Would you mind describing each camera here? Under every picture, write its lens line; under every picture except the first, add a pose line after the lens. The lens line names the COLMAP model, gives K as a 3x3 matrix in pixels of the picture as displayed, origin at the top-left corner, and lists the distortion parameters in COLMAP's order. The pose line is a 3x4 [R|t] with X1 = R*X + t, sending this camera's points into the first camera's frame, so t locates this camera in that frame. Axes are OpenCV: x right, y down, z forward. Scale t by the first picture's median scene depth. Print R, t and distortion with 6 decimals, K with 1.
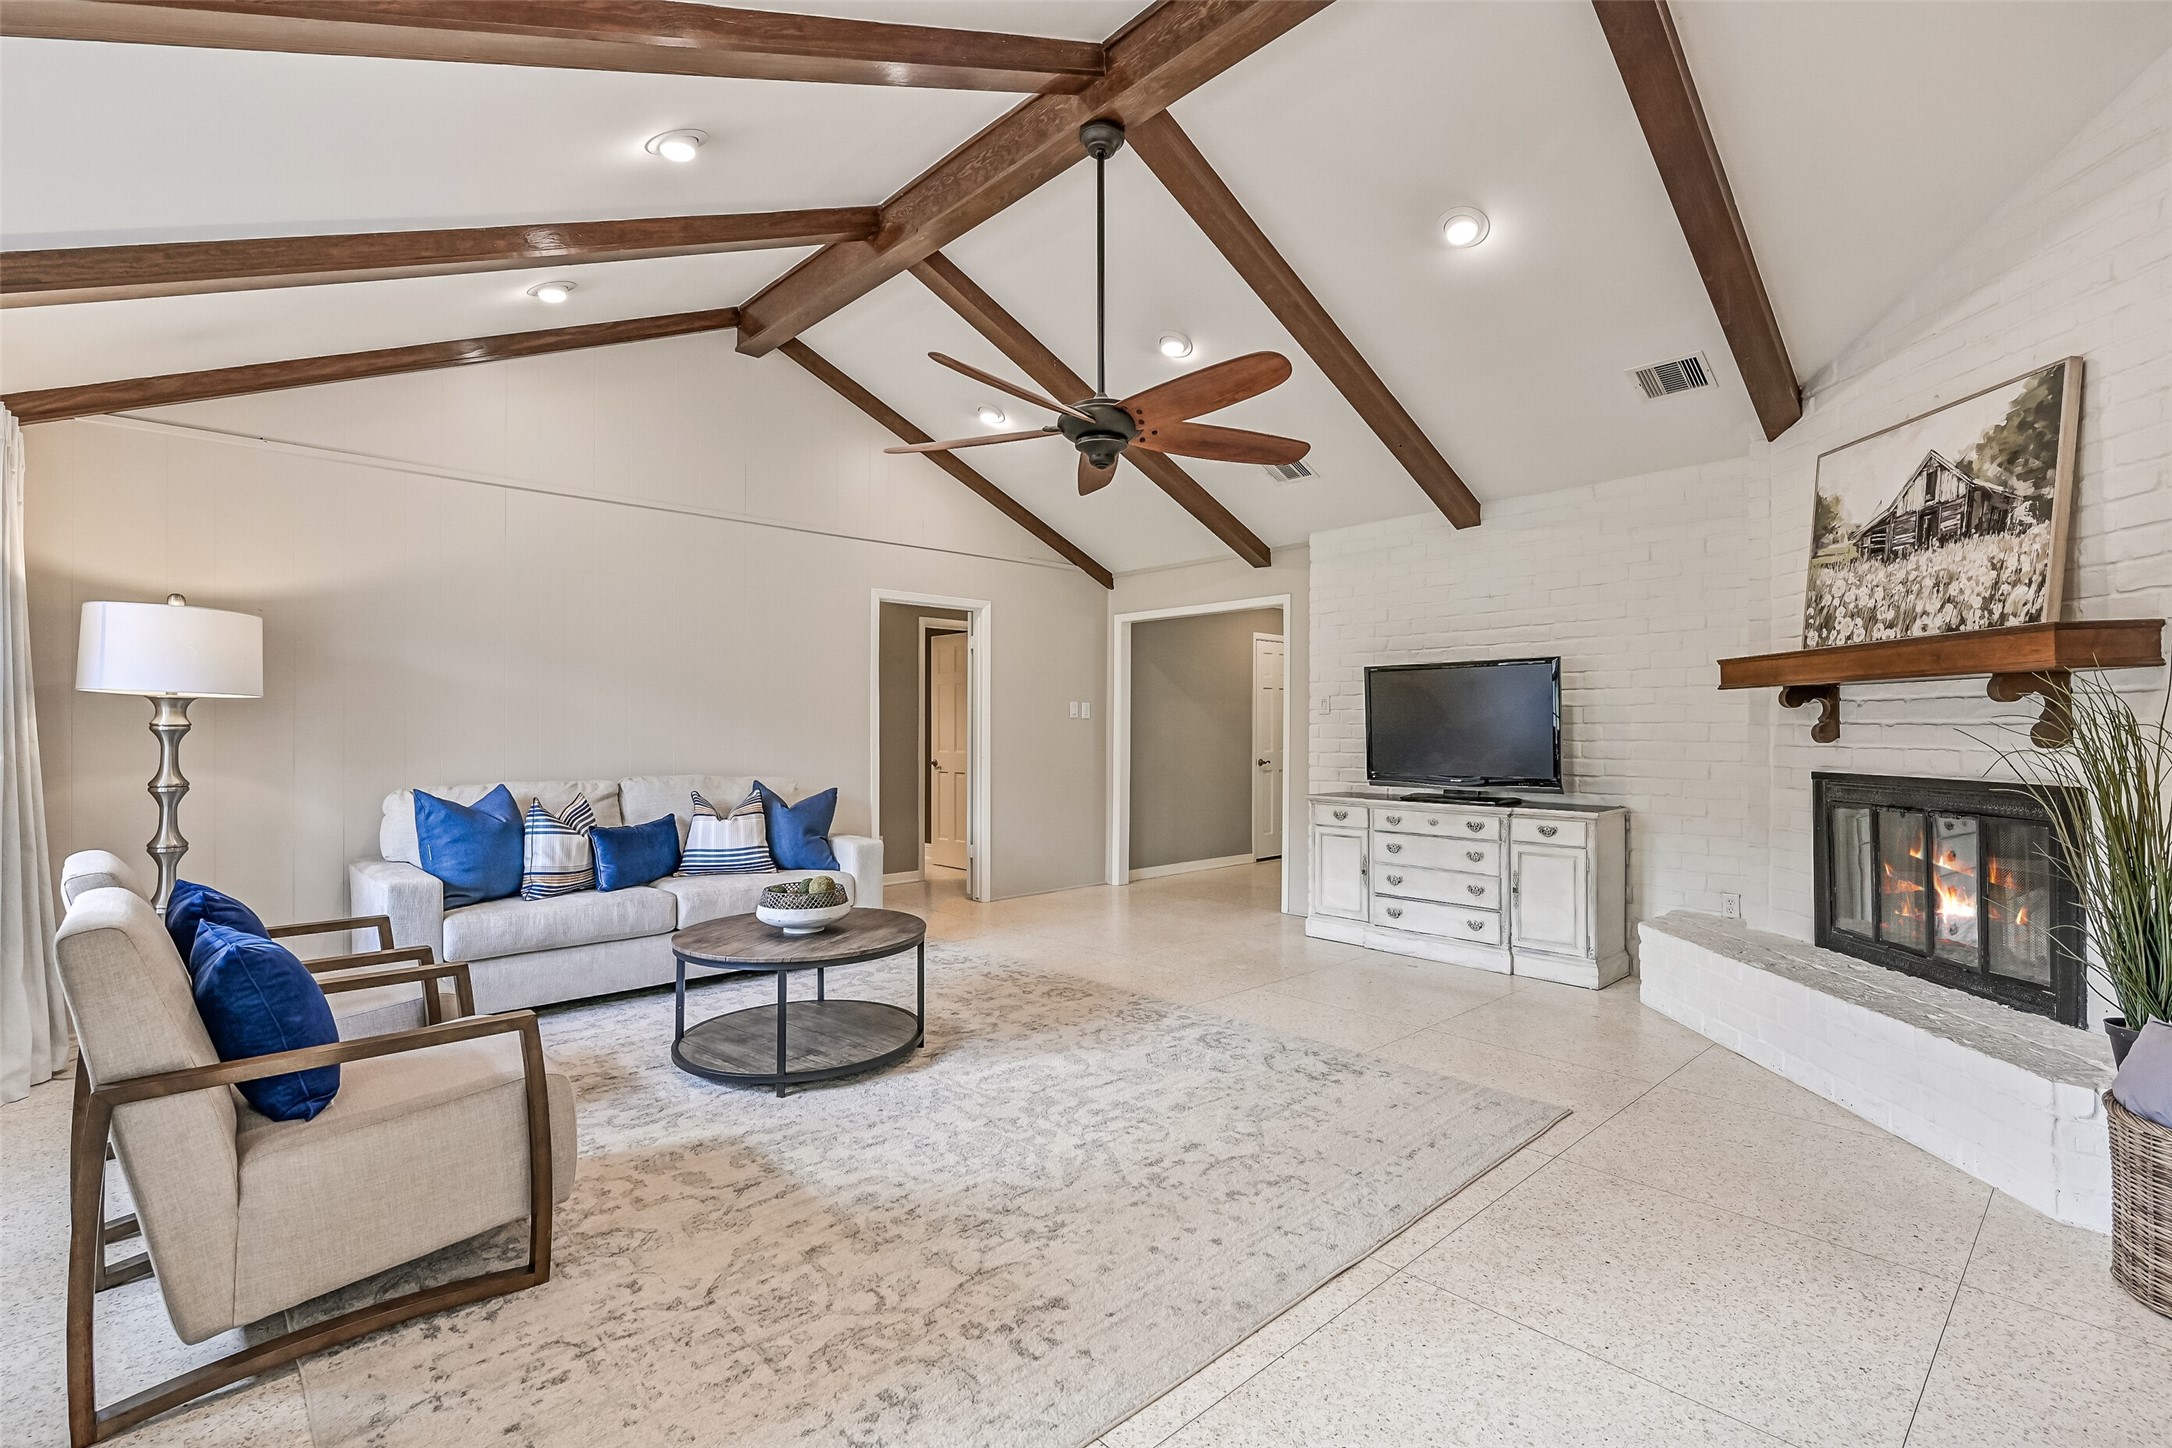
lens RADIAL K [[992.0, 0, 1097.8], [0, 992.0, 722.7], [0, 0, 1]] dist [-0.002128, -0.000752]
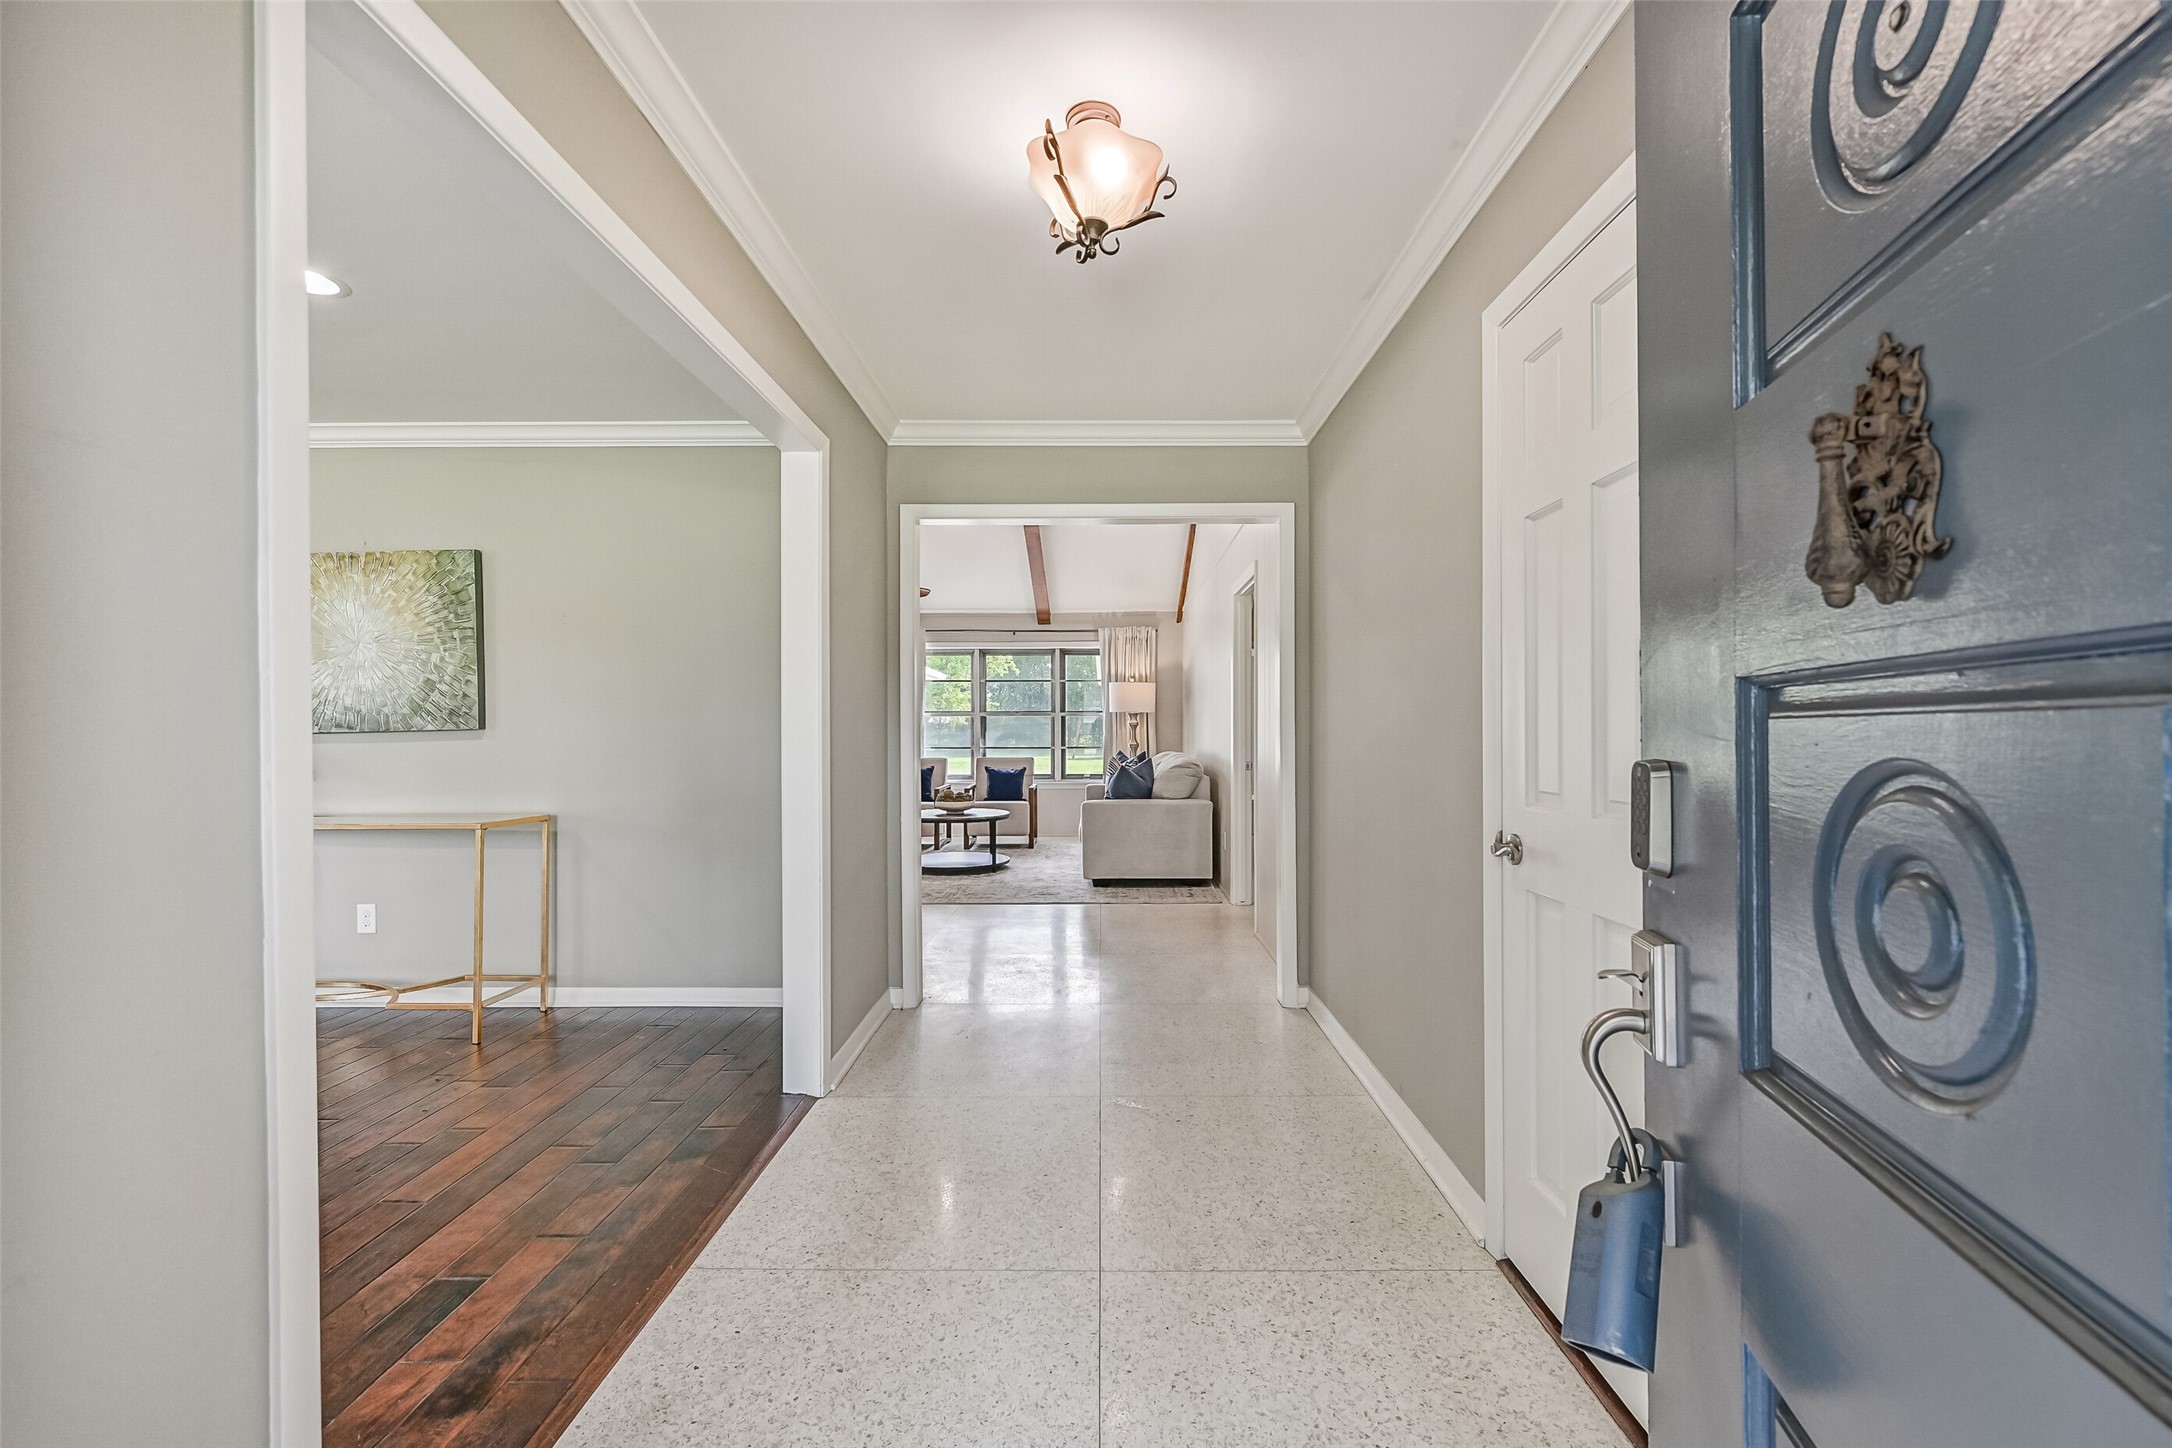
lens RADIAL K [[897.4, 0, 1088.2], [0, 897.4, 723.6], [0, 0, 1]] dist [0.005462, 0.000968]
pose [[-0.687718, 0.002220, -0.725975, 1.078040], [0.006345, 0.999976, -0.002954, 0.009878], [0.725950, -0.006638, -0.687715, 2.829227]]
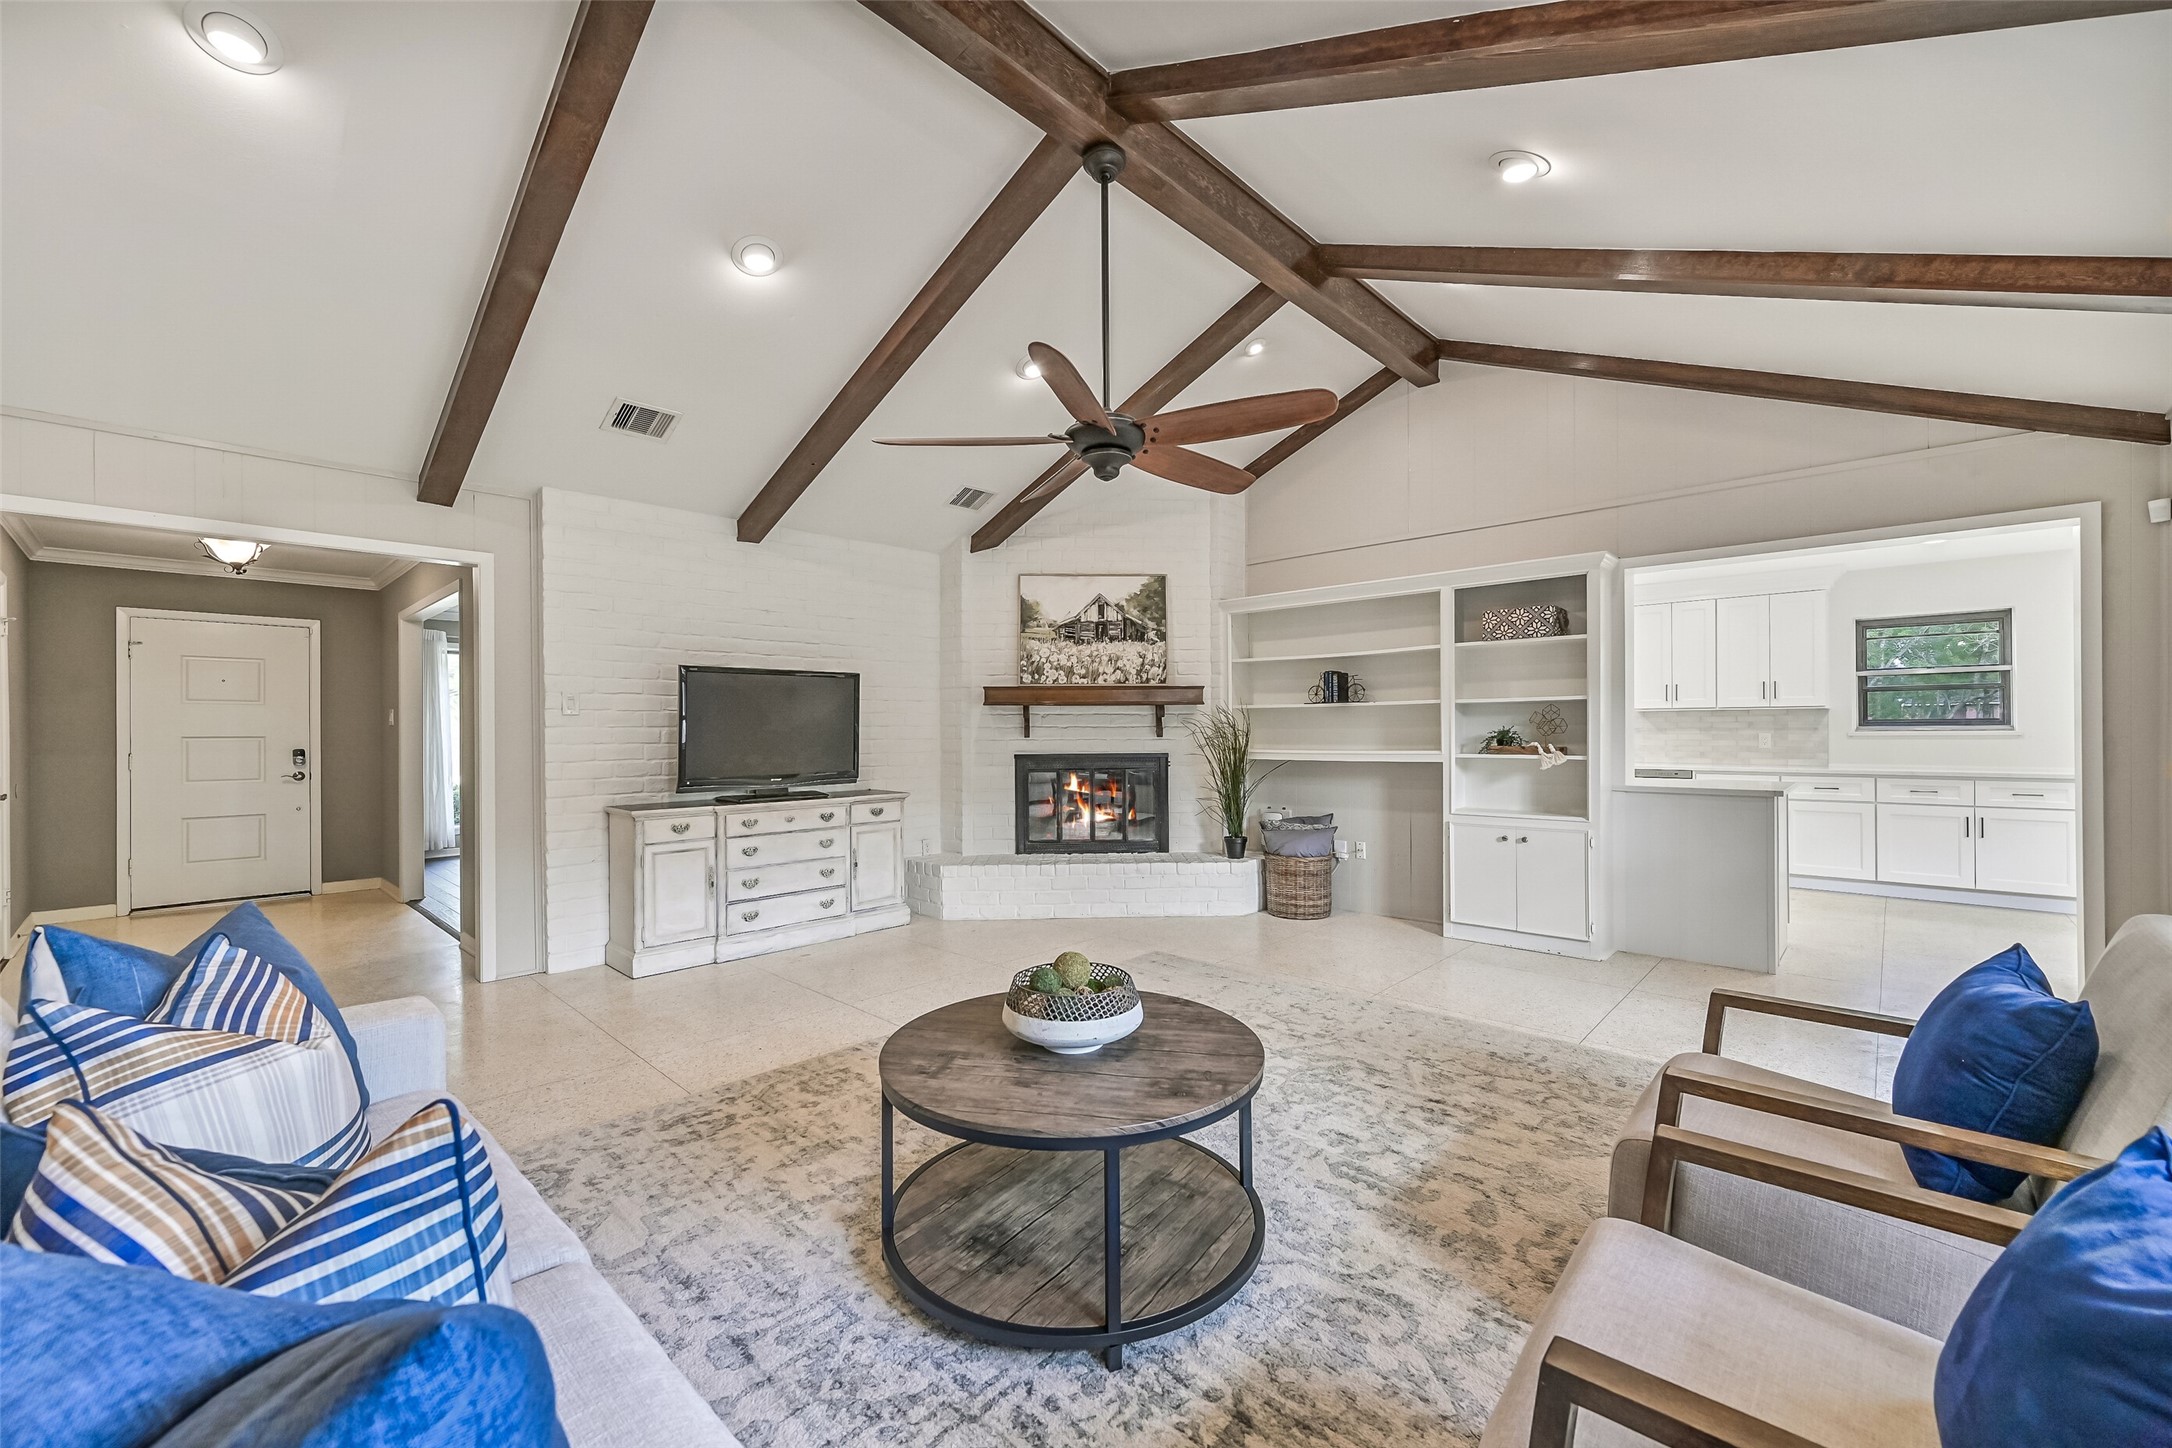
lens RADIAL K [[864.6, 0, 1108.2], [0, 864.6, 728.2], [0, 0, 1]] dist [0.002081, 0.000010]
pose [[-0.082839, 0.000844, 0.996563, -0.916584], [-0.000637, 0.999999, -0.000900, 0.005156], [-0.996563, -0.000710, -0.082838, 1.094037]]
